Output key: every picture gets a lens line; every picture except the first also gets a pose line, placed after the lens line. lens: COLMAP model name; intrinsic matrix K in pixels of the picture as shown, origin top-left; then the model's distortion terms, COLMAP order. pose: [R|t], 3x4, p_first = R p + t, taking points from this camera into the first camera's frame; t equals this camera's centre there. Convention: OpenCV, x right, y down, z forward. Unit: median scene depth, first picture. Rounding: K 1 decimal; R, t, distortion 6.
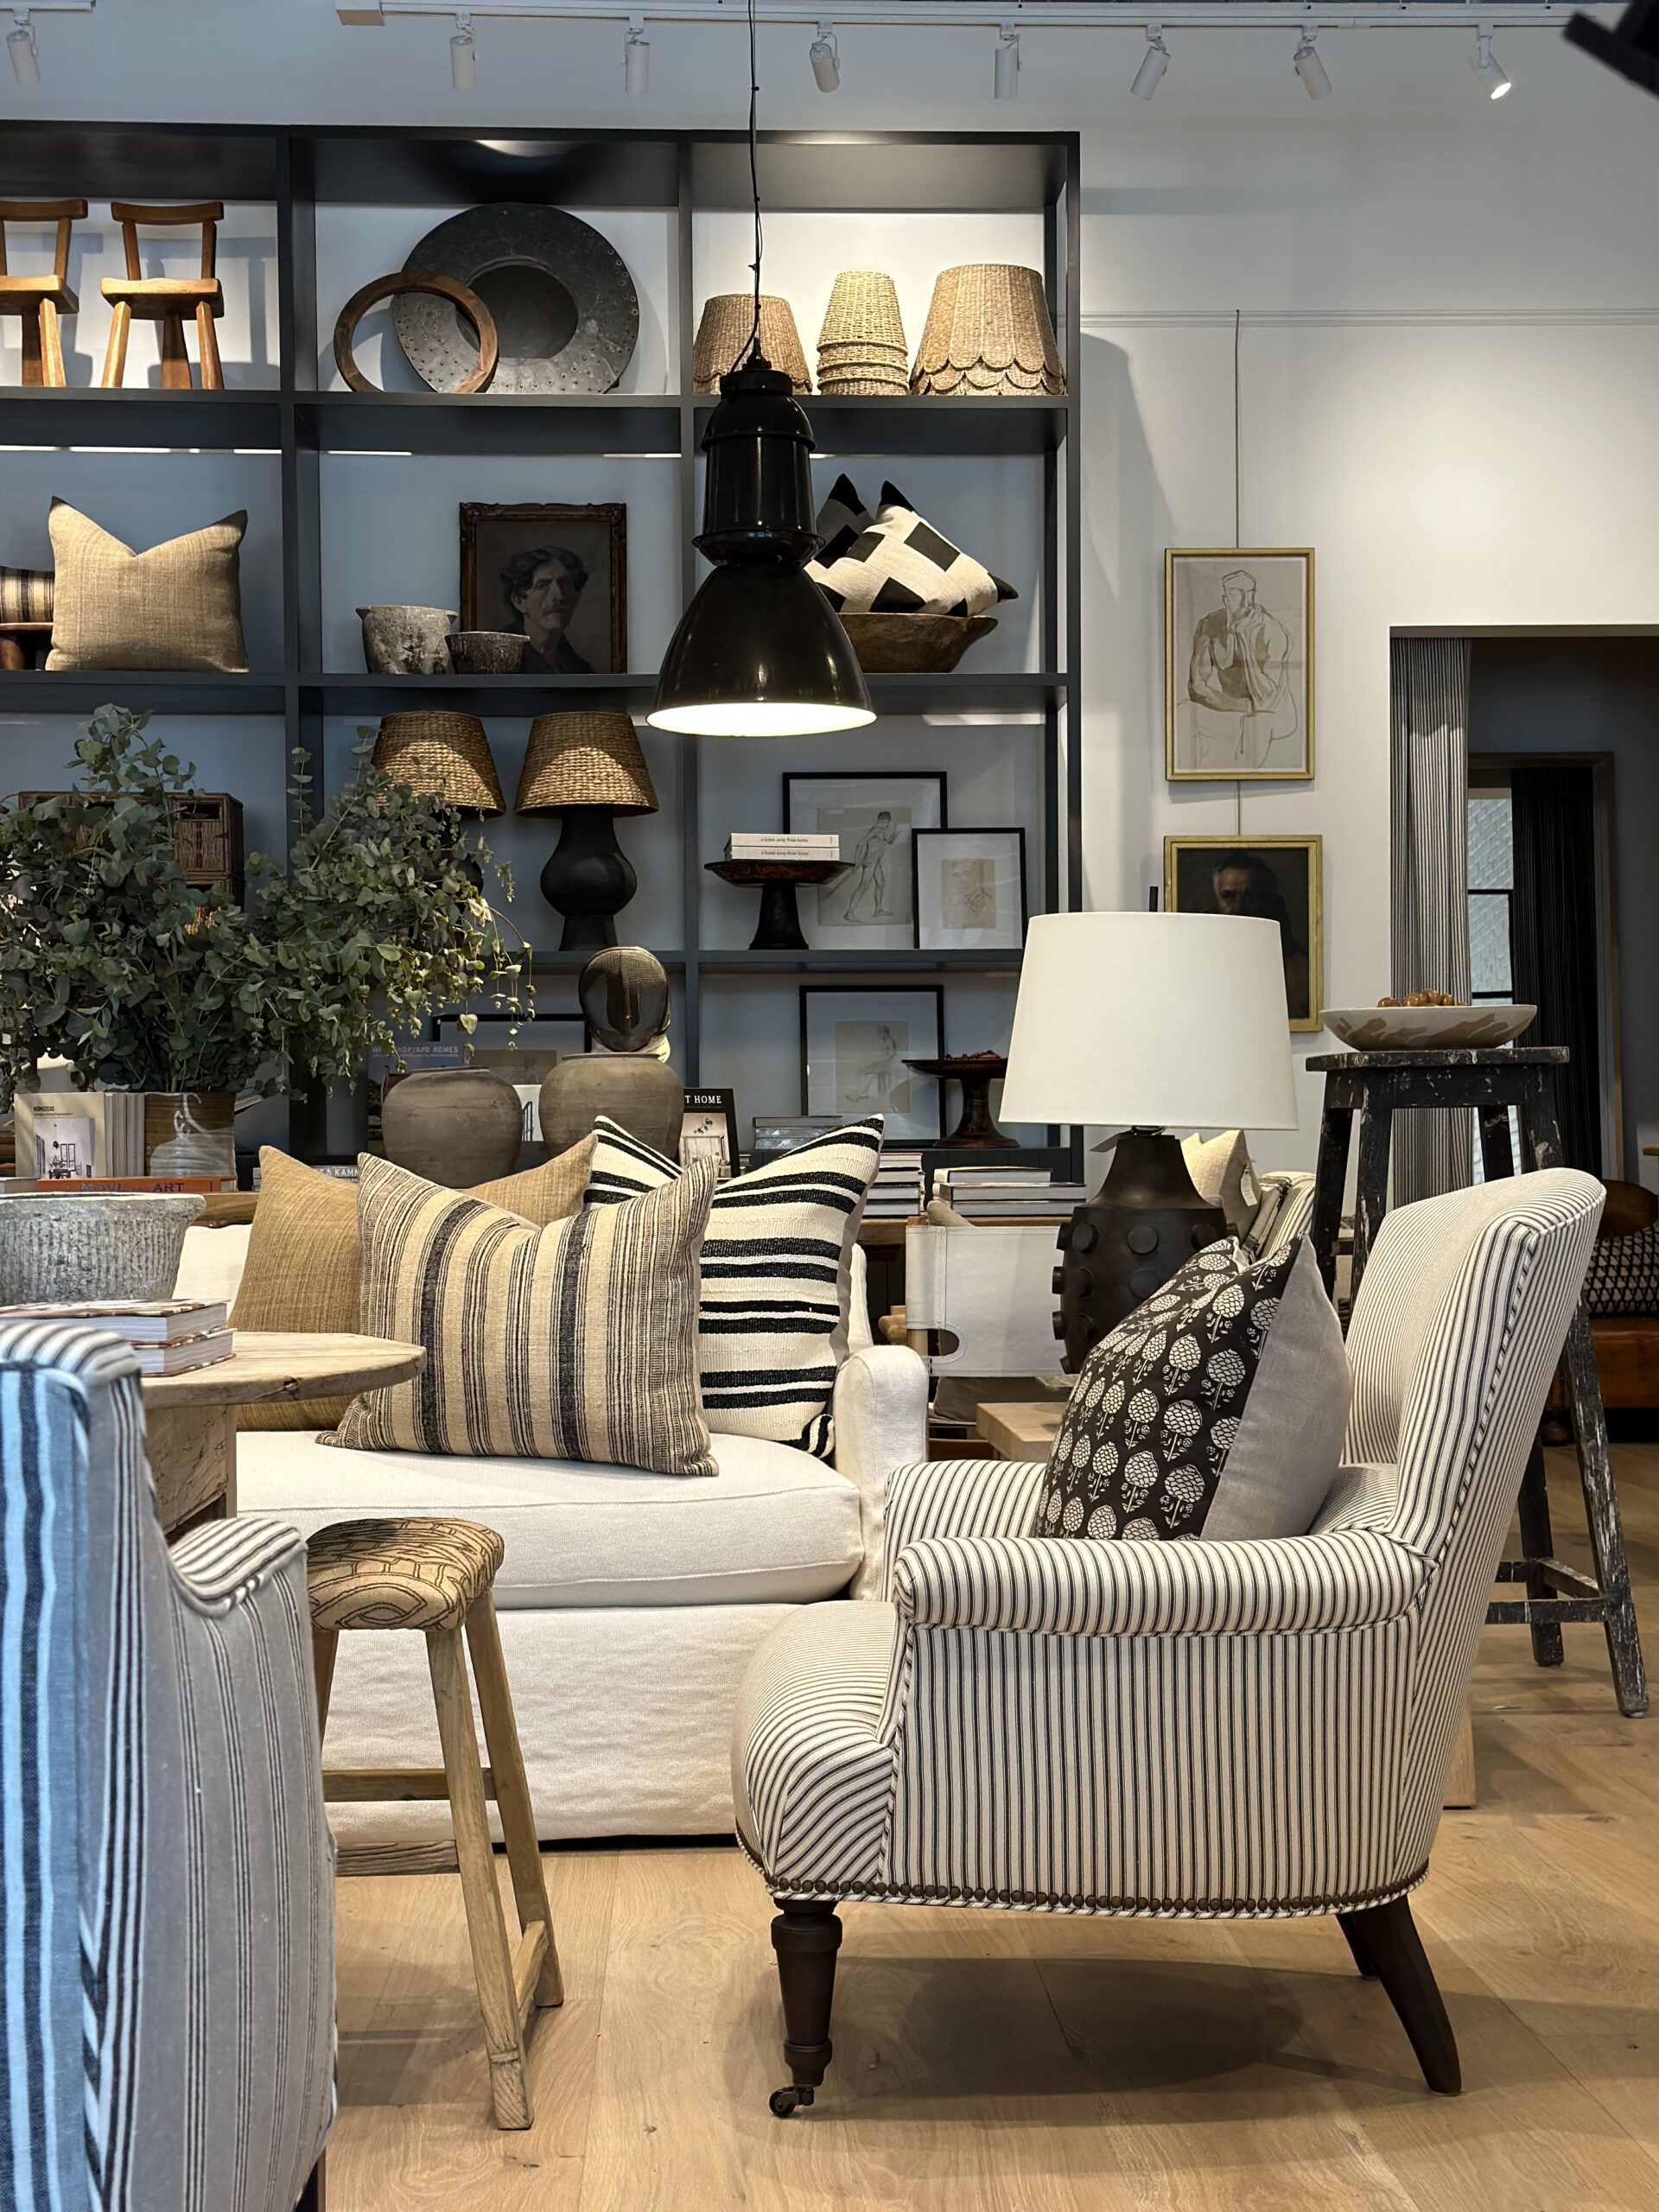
lens RADIAL K [[3099.5, 0, 829.5], [0, 3099.5, 1106.0], [0, 0, 1]] dist [0.134178, -0.008719]
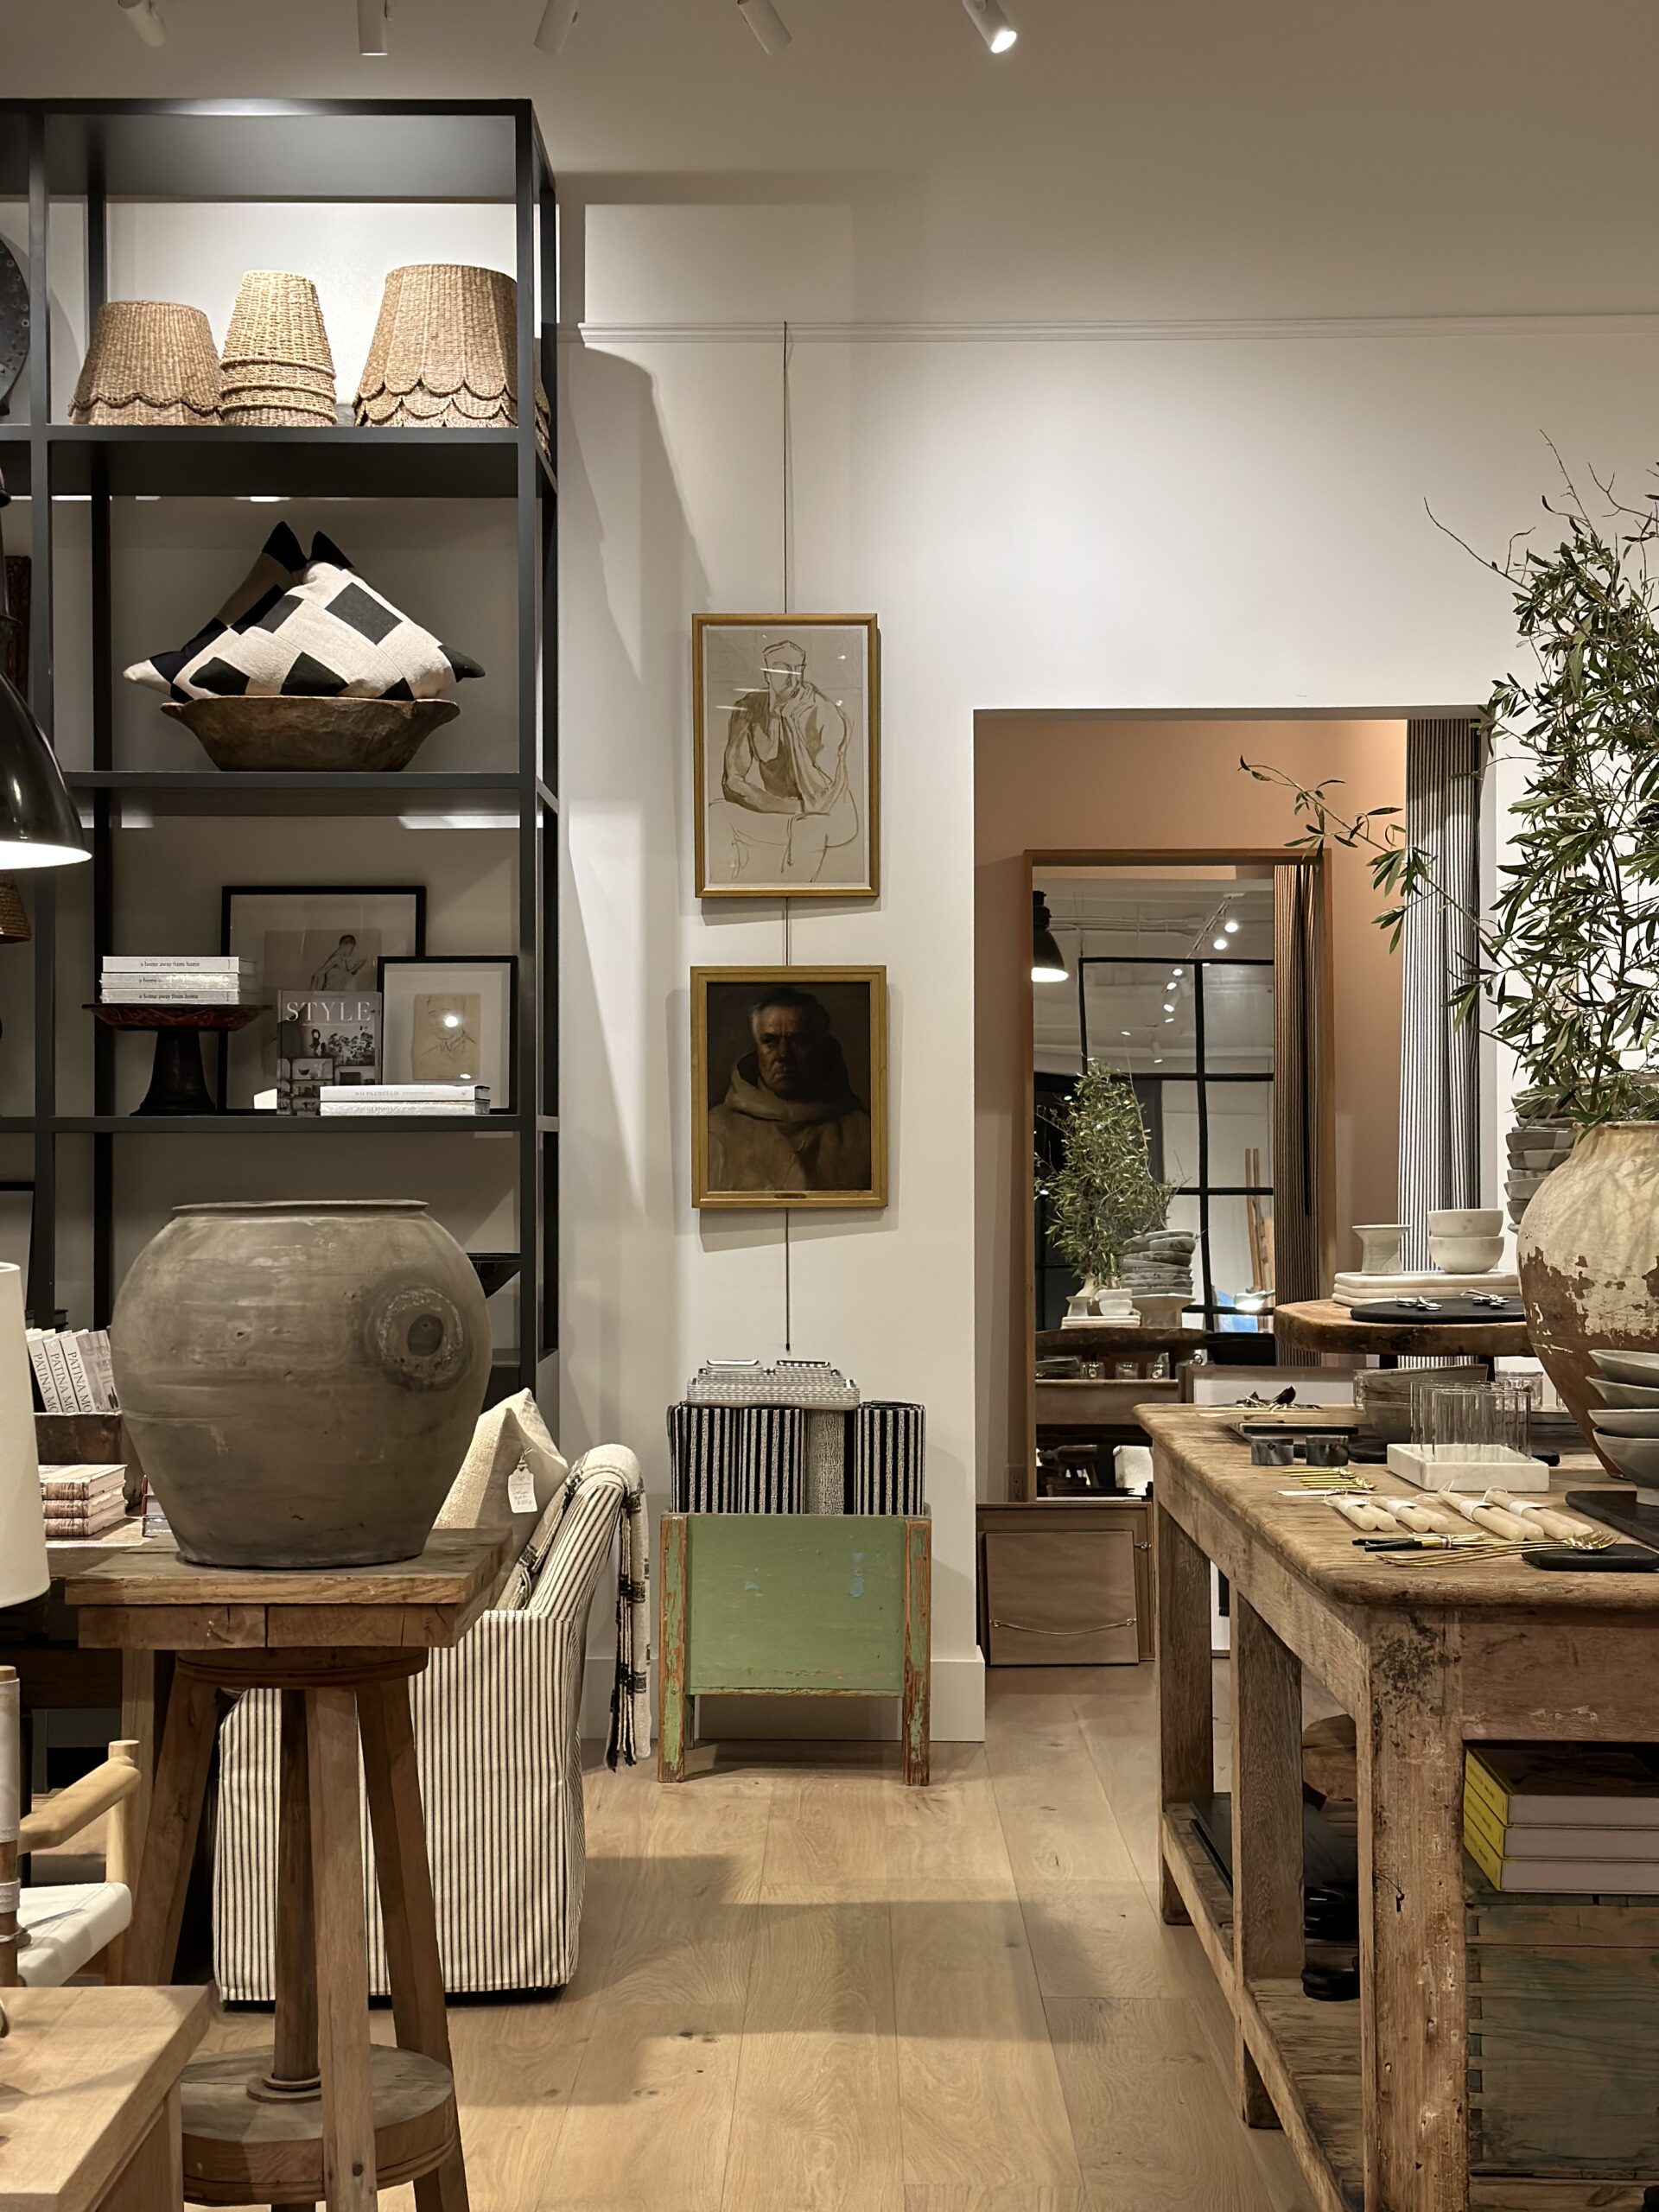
lens RADIAL K [[3099.5, 0, 829.5], [0, 3099.5, 1106.0], [0, 0, 1]] dist [0.134178, -0.008719]
pose [[0.998608, 0.004921, -0.052515, 0.189370], [-0.005067, 0.999984, -0.002659, -0.048921], [0.052501, 0.002921, 0.998617, 0.193104]]
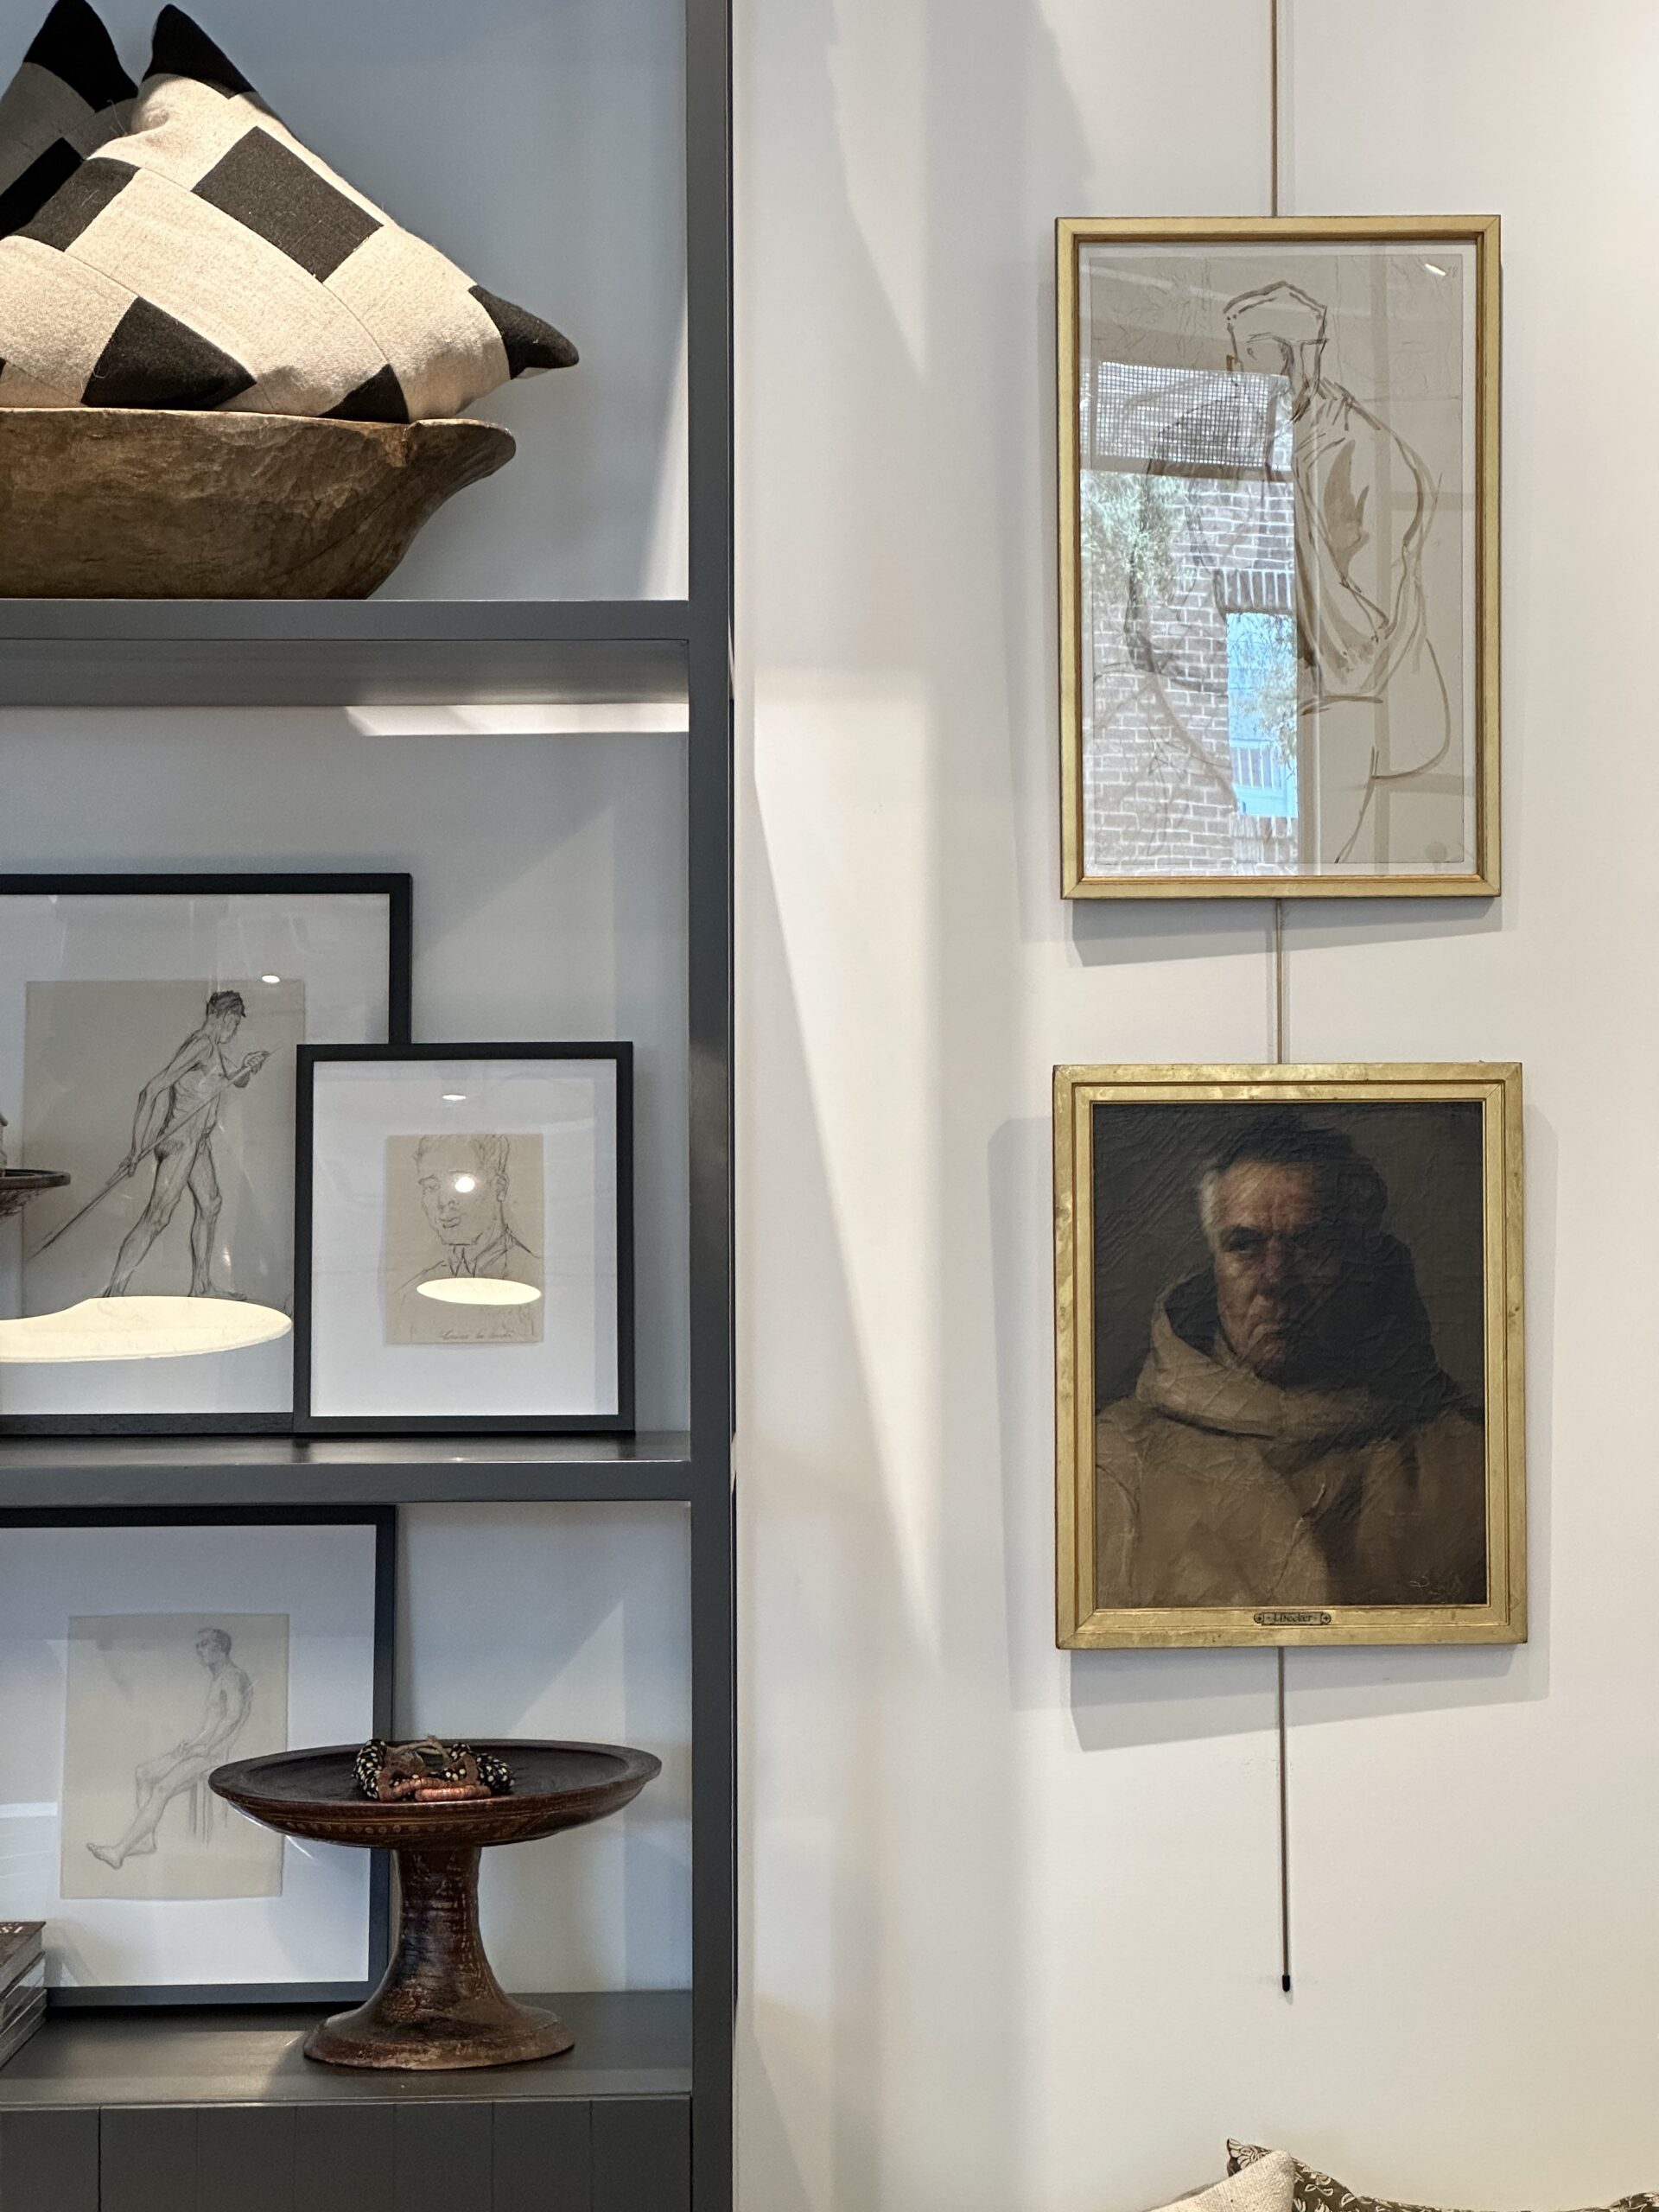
lens RADIAL K [[4815.1, 0, 829.5], [0, 4815.1, 1106.0], [0, 0, 1]] dist [-0.056425, 2.960525]
pose [[0.999324, 0.002659, -0.036675, 0.104023], [-0.002976, 0.999959, -0.008594, -0.079033], [0.036650, 0.008697, 0.999290, 0.482911]]
